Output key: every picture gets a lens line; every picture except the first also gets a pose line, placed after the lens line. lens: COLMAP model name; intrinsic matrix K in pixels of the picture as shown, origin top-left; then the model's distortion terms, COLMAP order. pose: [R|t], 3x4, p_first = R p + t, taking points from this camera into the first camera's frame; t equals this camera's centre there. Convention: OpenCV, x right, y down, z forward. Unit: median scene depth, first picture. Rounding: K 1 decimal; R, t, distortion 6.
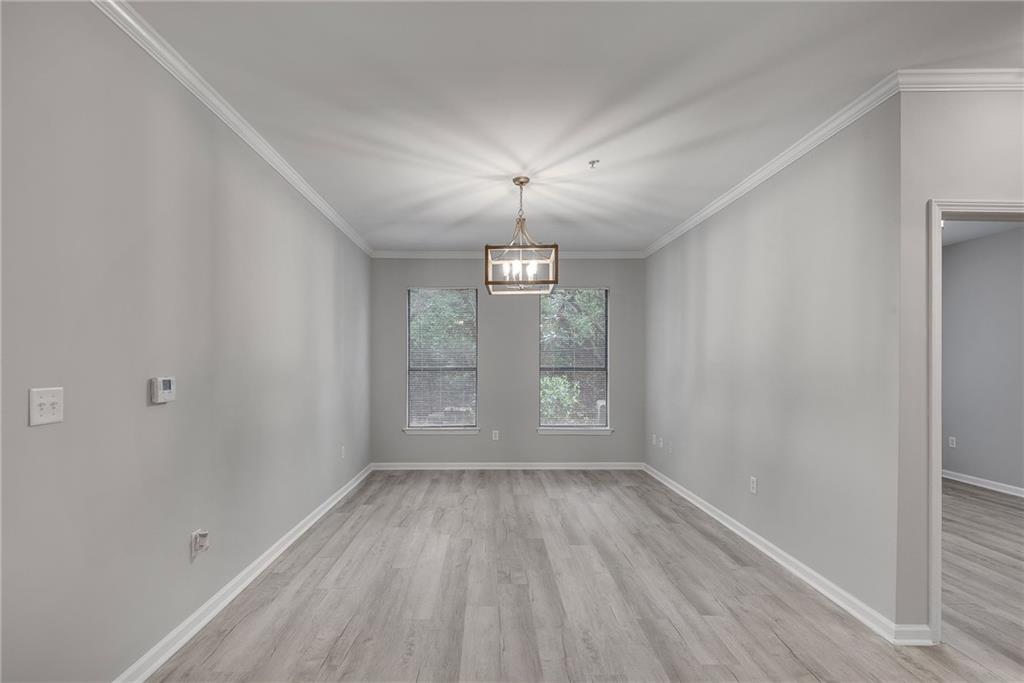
lens RADIAL K [[481.2, 0, 493.6], [0, 481.2, 362.7], [0, 0, 1]] dist [0.032964, -0.022463]
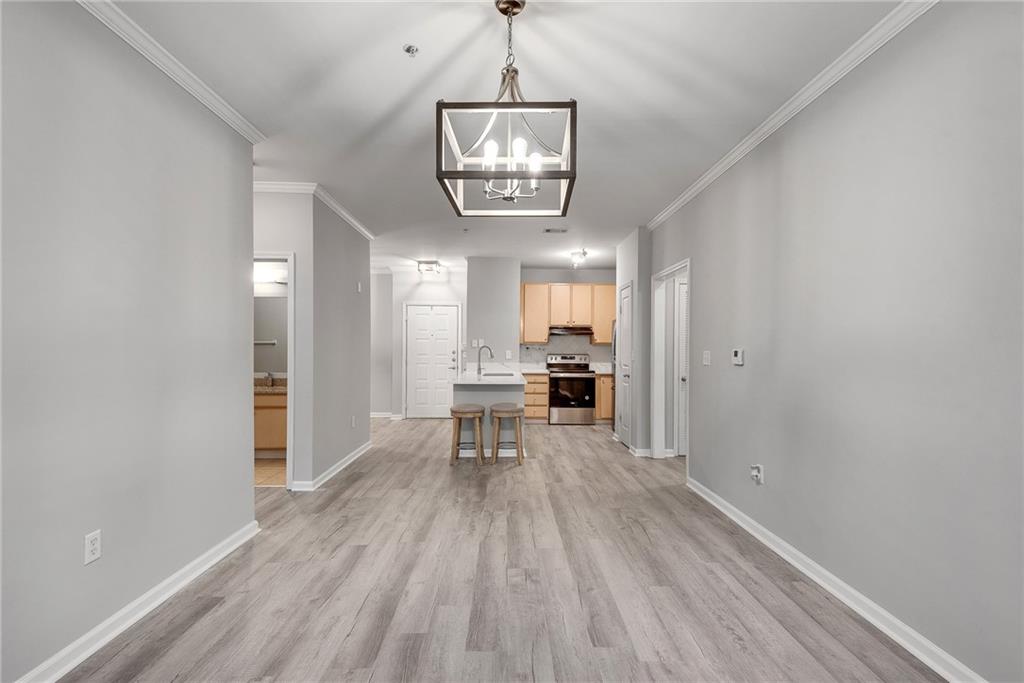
lens RADIAL K [[468.7, 0, 515.6], [0, 468.7, 348.0], [0, 0, 1]] dist [0.014153, -0.000750]
pose [[-0.999892, -0.006968, -0.012902, 0.055775], [-0.006951, 0.999975, -0.001305, 0.020164], [0.012910, -0.001215, -0.999916, 1.562005]]
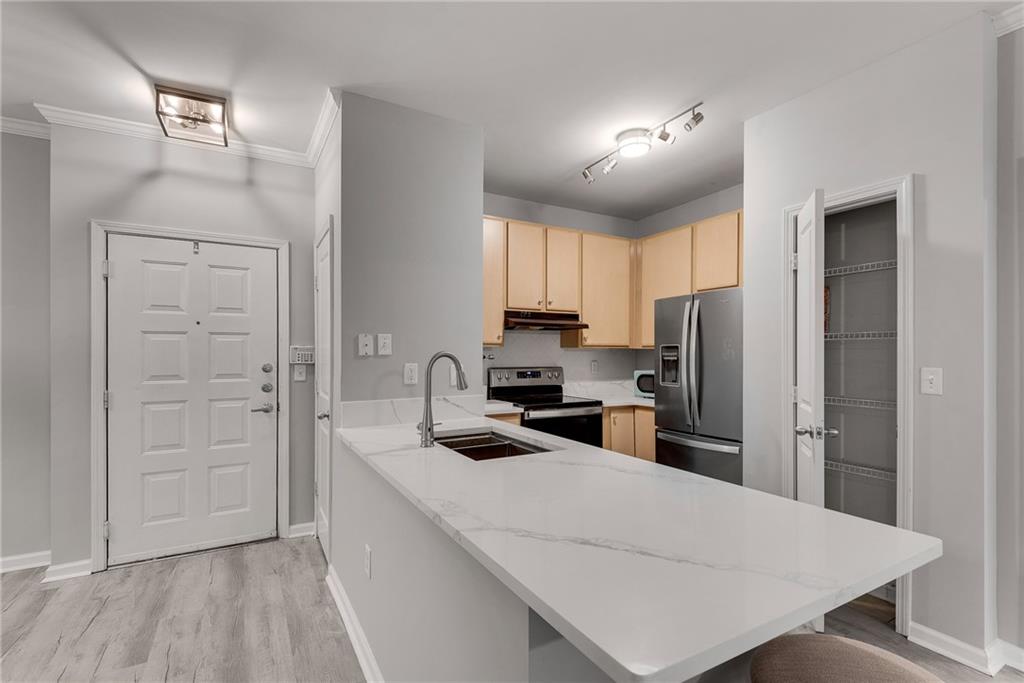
lens RADIAL K [[465.4, 0, 520.5], [0, 465.4, 354.9], [0, 0, 1]] dist [-0.000851, -0.001083]
pose [[-0.865868, 0.000609, -0.500272, 0.362407], [-0.001786, 0.999989, 0.004309, 0.009364], [0.500269, 0.004624, -0.865858, 0.224373]]
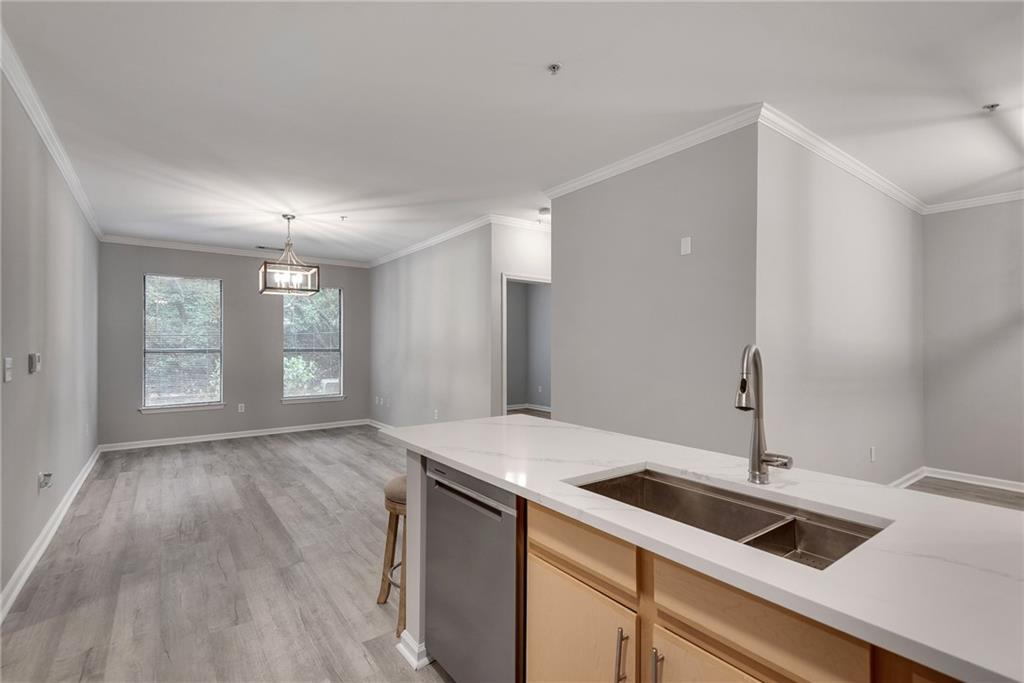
lens RADIAL K [[472.4, 0, 520.1], [0, 472.4, 343.0], [0, 0, 1]] dist [0.000210, -0.001420]
pose [[0.804302, 0.001343, 0.594219, -0.223713], [0.003462, 0.999970, -0.006947, 0.008036], [-0.594210, 0.007645, 0.804273, -0.529342]]
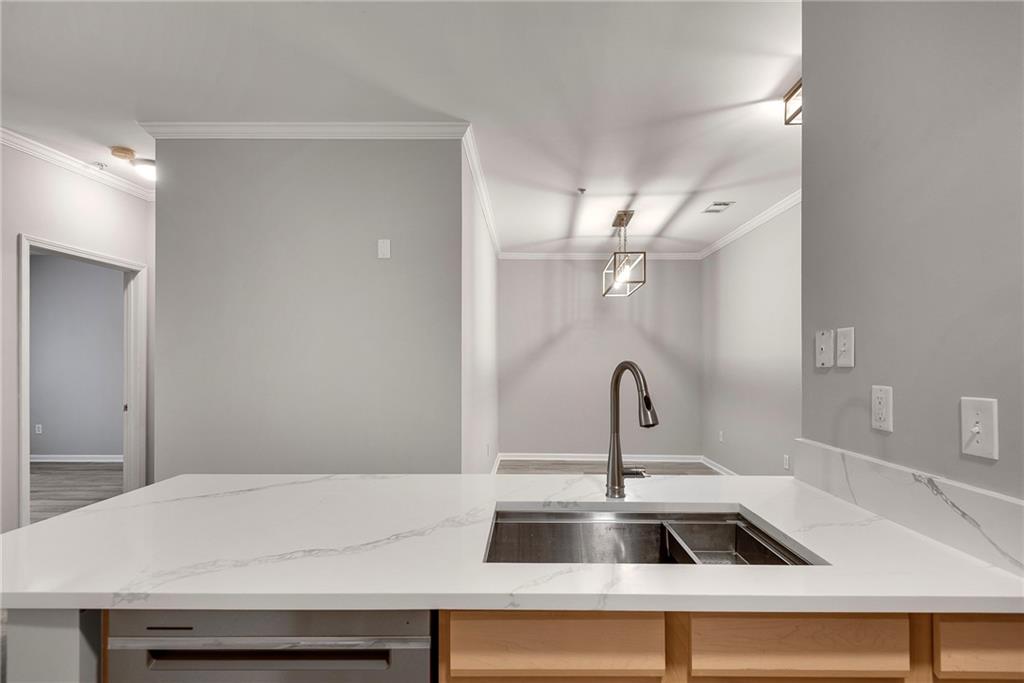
lens RADIAL K [[469.1, 0, 525.4], [0, 469.1, 357.3], [0, 0, 1]] dist [0.035485, -0.025523]
pose [[0.018129, 0.003843, 0.999828, -0.229421], [0.002742, 0.999989, -0.003894, 0.005734], [-0.999832, 0.002813, 0.018118, -0.252518]]
